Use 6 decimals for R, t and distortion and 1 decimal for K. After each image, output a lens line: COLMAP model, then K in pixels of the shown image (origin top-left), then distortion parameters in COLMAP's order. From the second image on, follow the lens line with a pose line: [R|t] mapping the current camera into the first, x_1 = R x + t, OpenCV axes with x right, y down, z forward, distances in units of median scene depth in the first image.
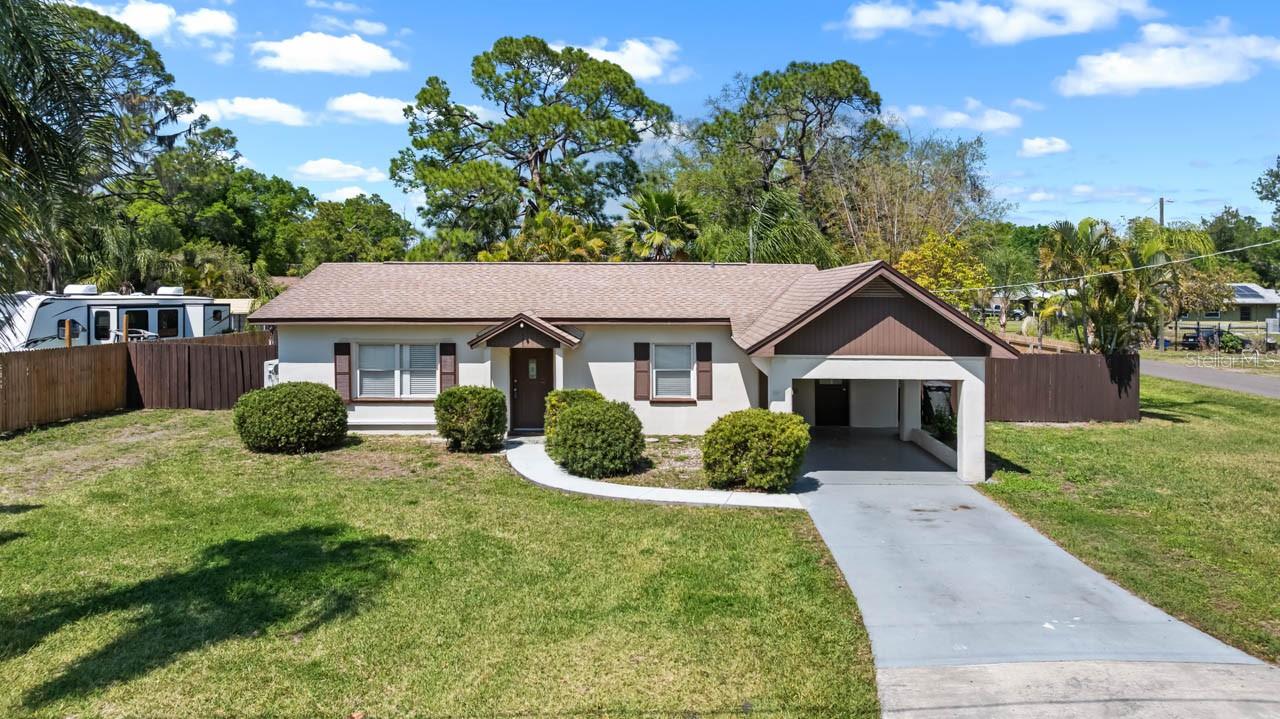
lens RADIAL K [[1027.5, 0, 695.7], [0, 1027.5, 361.6], [0, 0, 1]] dist [-0.009776, -0.067660]
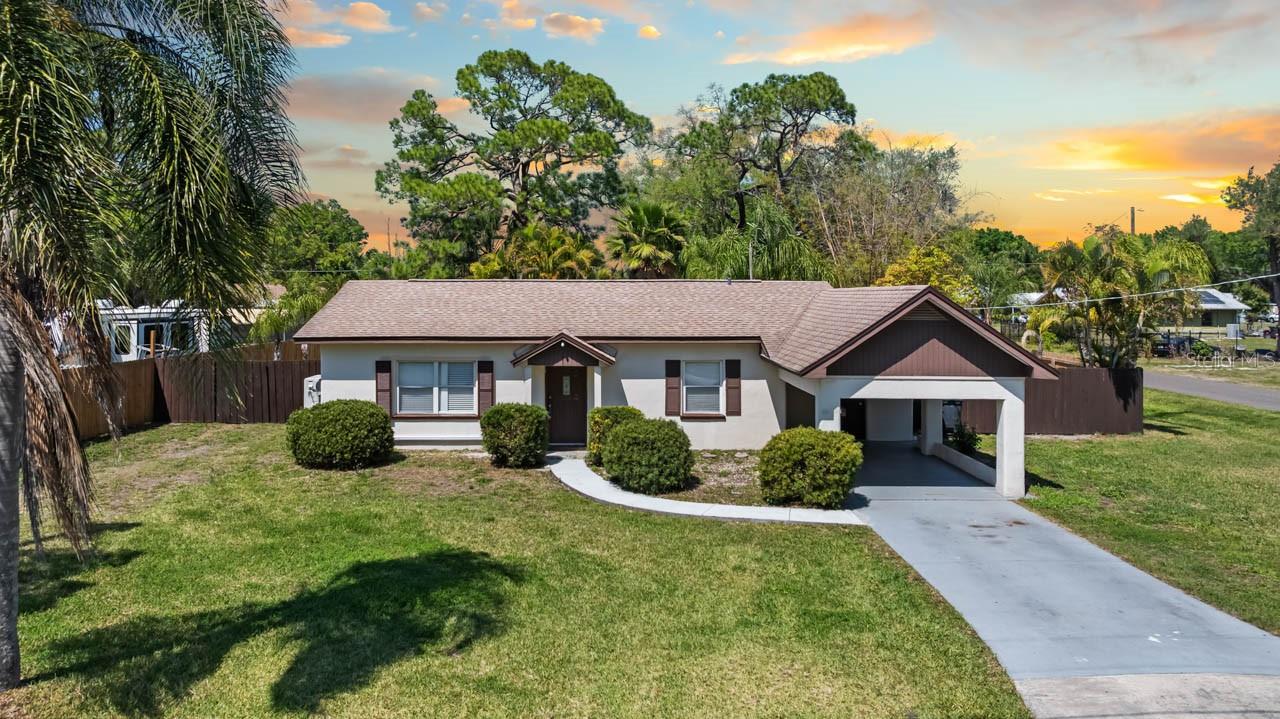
lens RADIAL K [[1043.3, 0, 613.6], [0, 1043.3, 355.8], [0, 0, 1]] dist [-0.056872, 0.068772]
pose [[0.999999, -0.001116, -0.000203, -0.113573], [0.001116, 0.999991, -0.003978, -0.019044], [0.000208, 0.003978, 0.999992, -0.045730]]
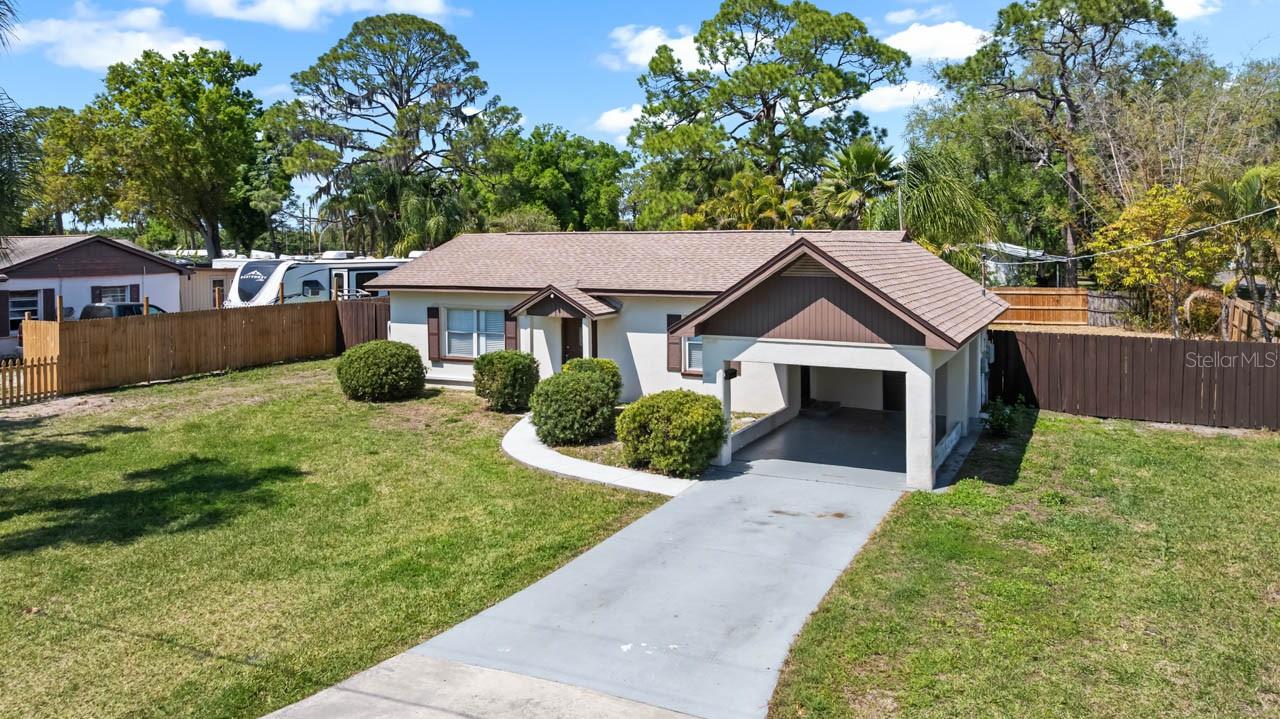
lens RADIAL K [[1043.3, 0, 613.6], [0, 1043.3, 355.8], [0, 0, 1]] dist [-0.056872, 0.068772]
pose [[0.872761, 0.047380, -0.485843, 0.397816], [-0.025706, 0.998358, 0.051183, -0.029288], [0.487471, -0.032181, 0.872546, 0.085541]]
